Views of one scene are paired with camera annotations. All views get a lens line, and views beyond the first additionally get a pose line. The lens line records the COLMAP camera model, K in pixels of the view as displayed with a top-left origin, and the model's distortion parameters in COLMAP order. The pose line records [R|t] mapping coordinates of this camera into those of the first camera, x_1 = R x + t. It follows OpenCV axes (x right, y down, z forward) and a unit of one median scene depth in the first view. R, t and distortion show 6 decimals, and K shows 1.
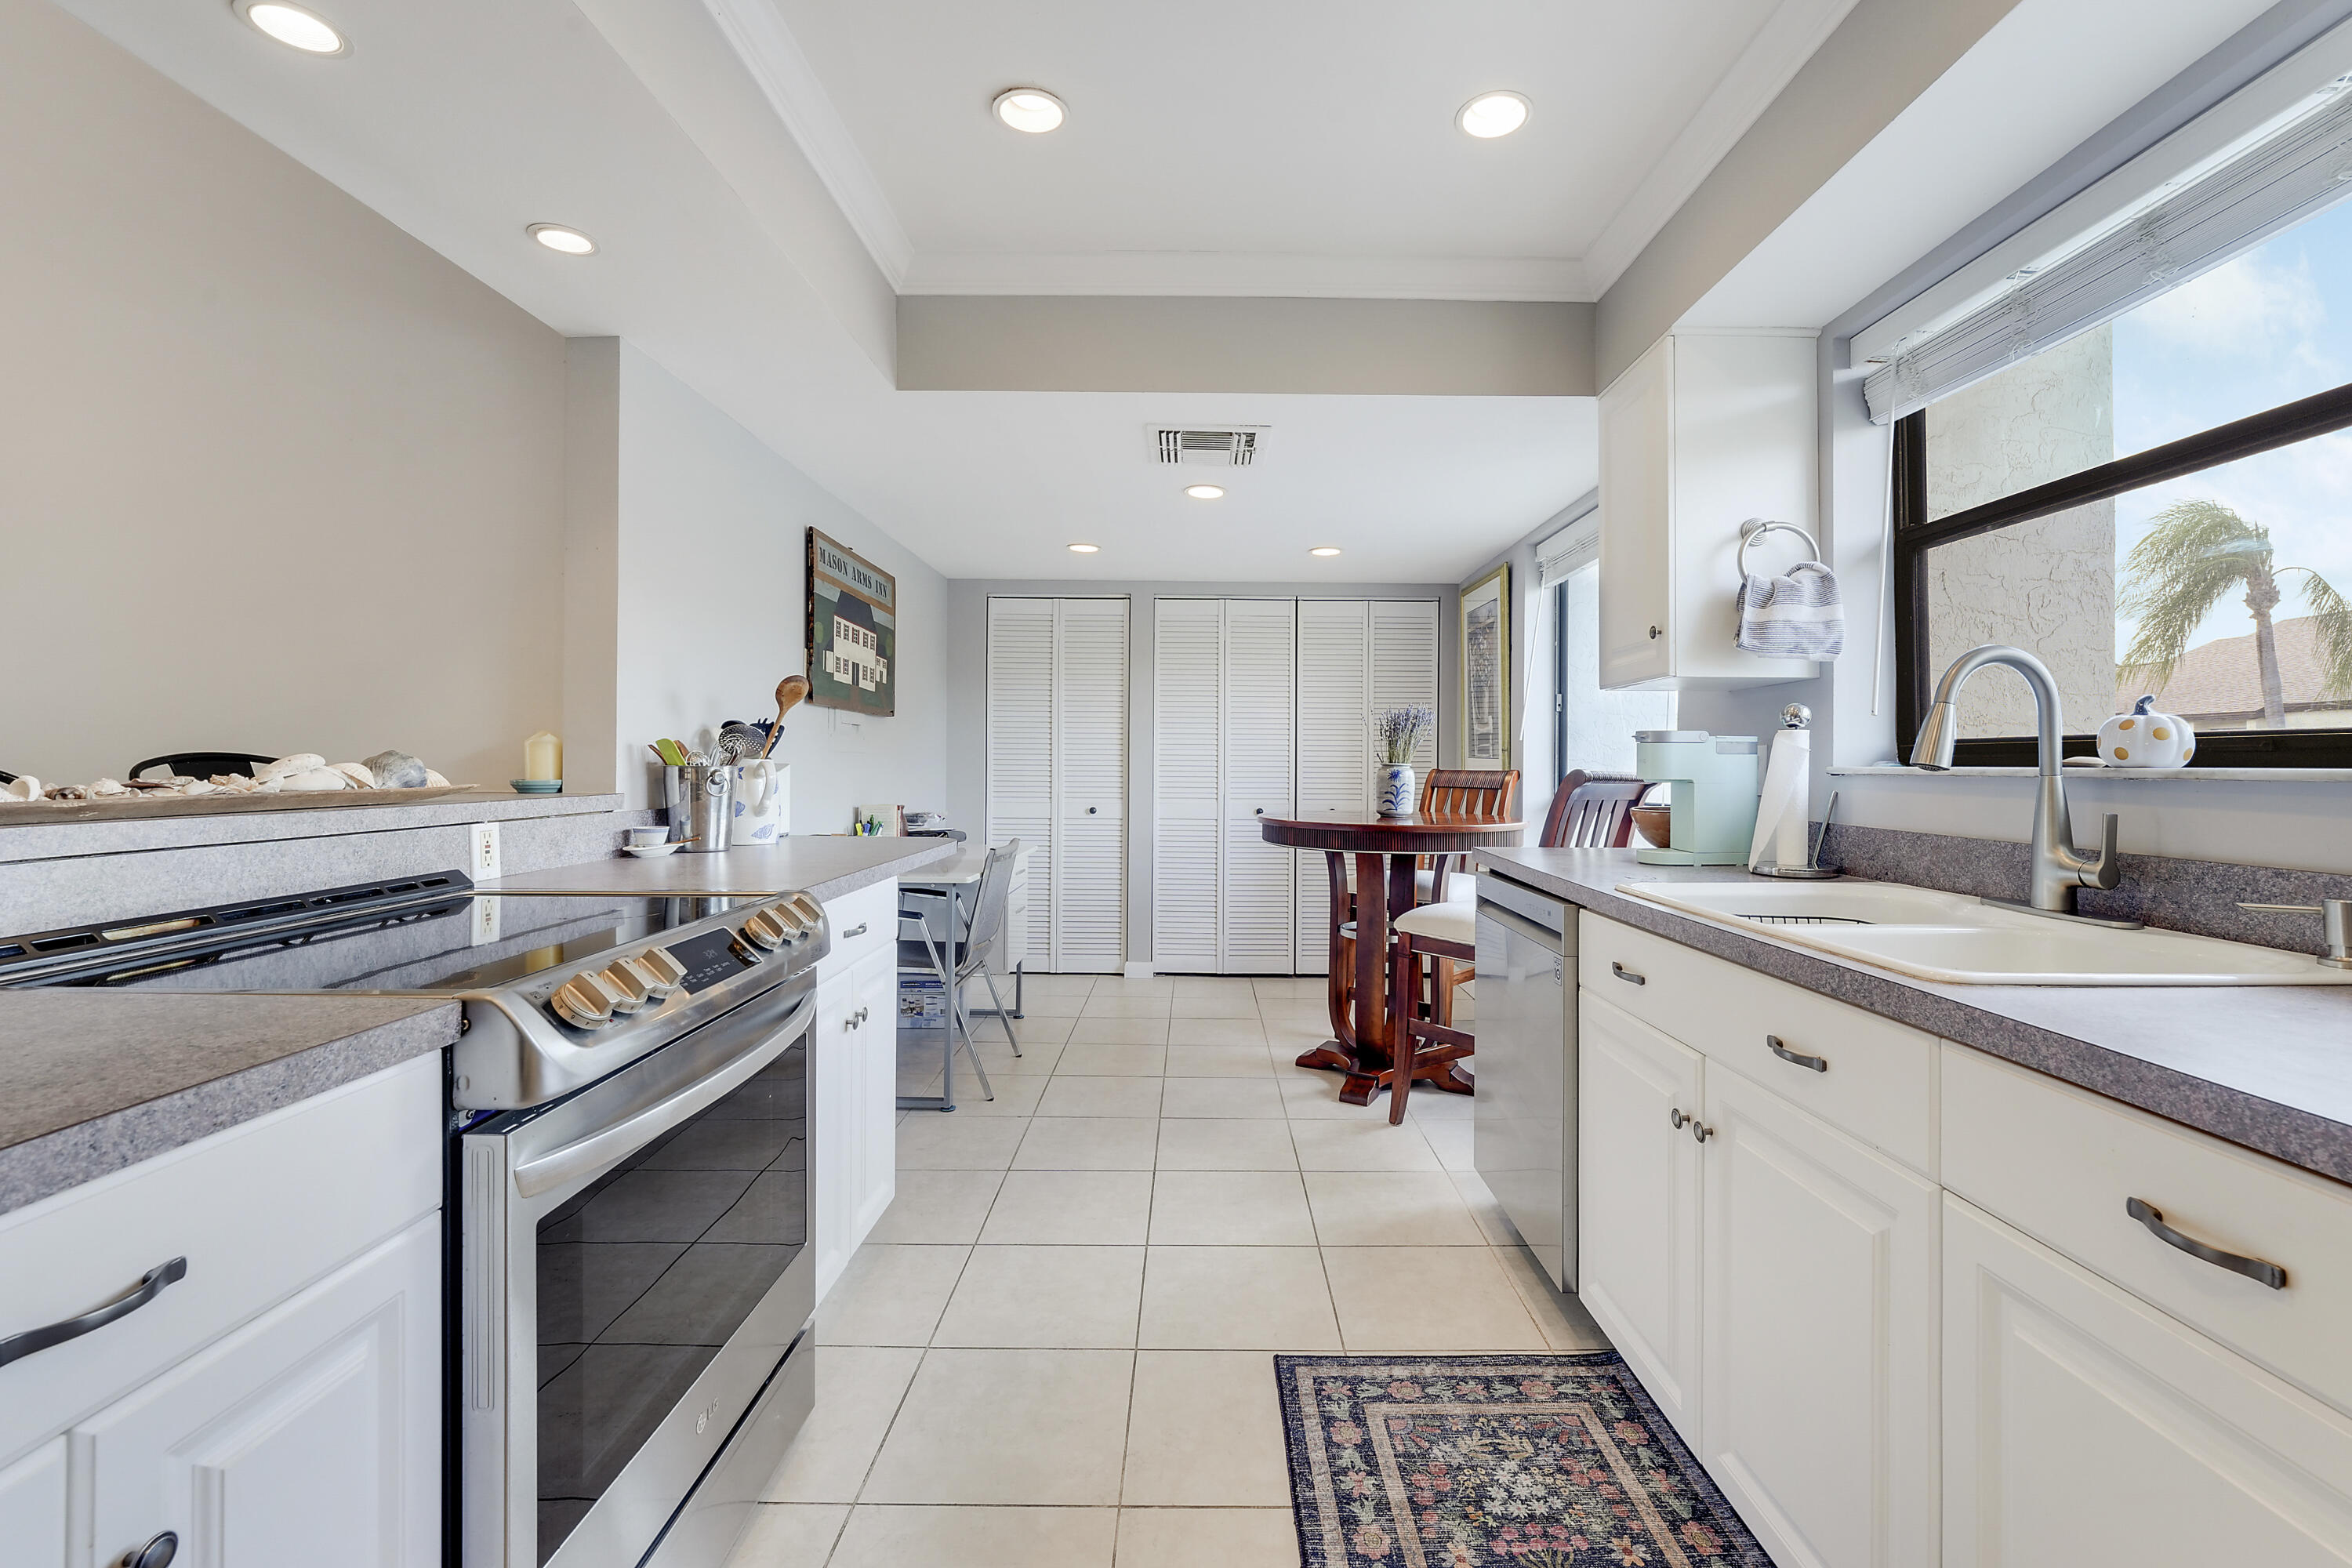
lens RADIAL K [[963.8, 0, 1201.1], [0, 963.8, 758.6], [0, 0, 1]] dist [-0.024026, -0.000784]
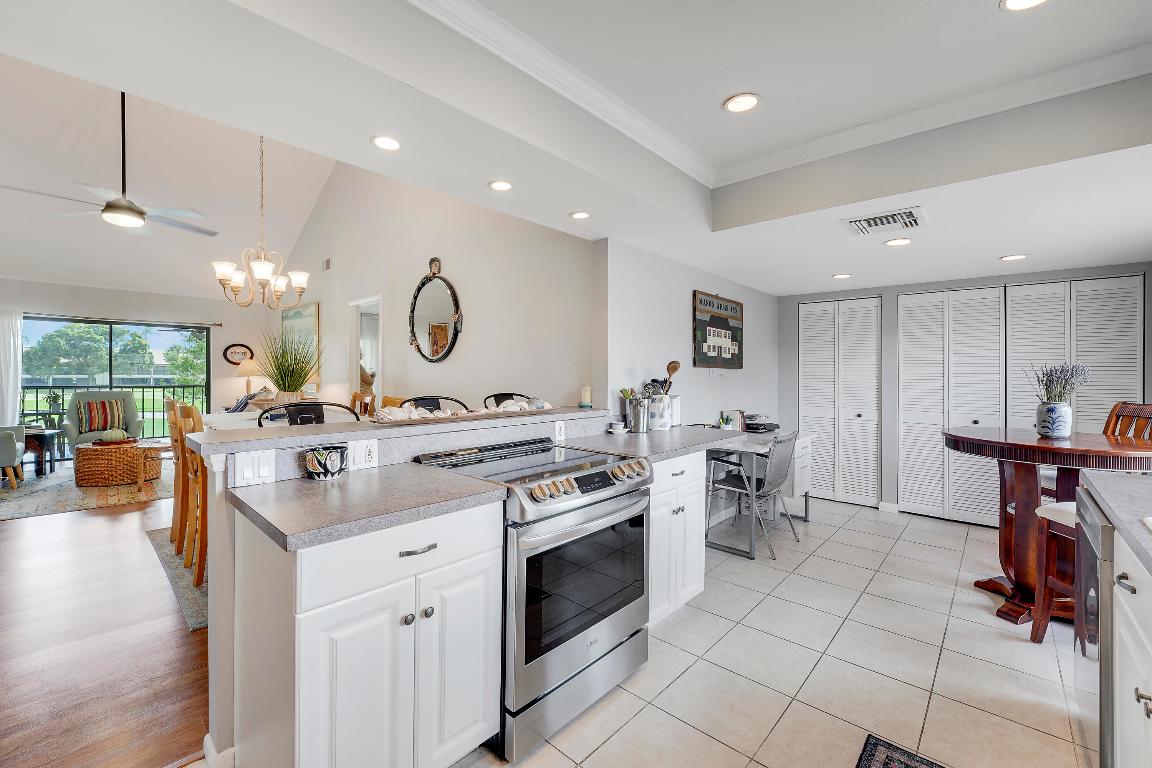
lens RADIAL K [[472.1, 0, 570.3], [0, 472.1, 376.5], [0, 0, 1]] dist [-0.024026, -0.000784]
pose [[0.721276, -0.000081, -0.692648, 0.215121], [0.006547, 0.999956, 0.006700, -0.059986], [0.692617, -0.009368, 0.721244, -0.028635]]
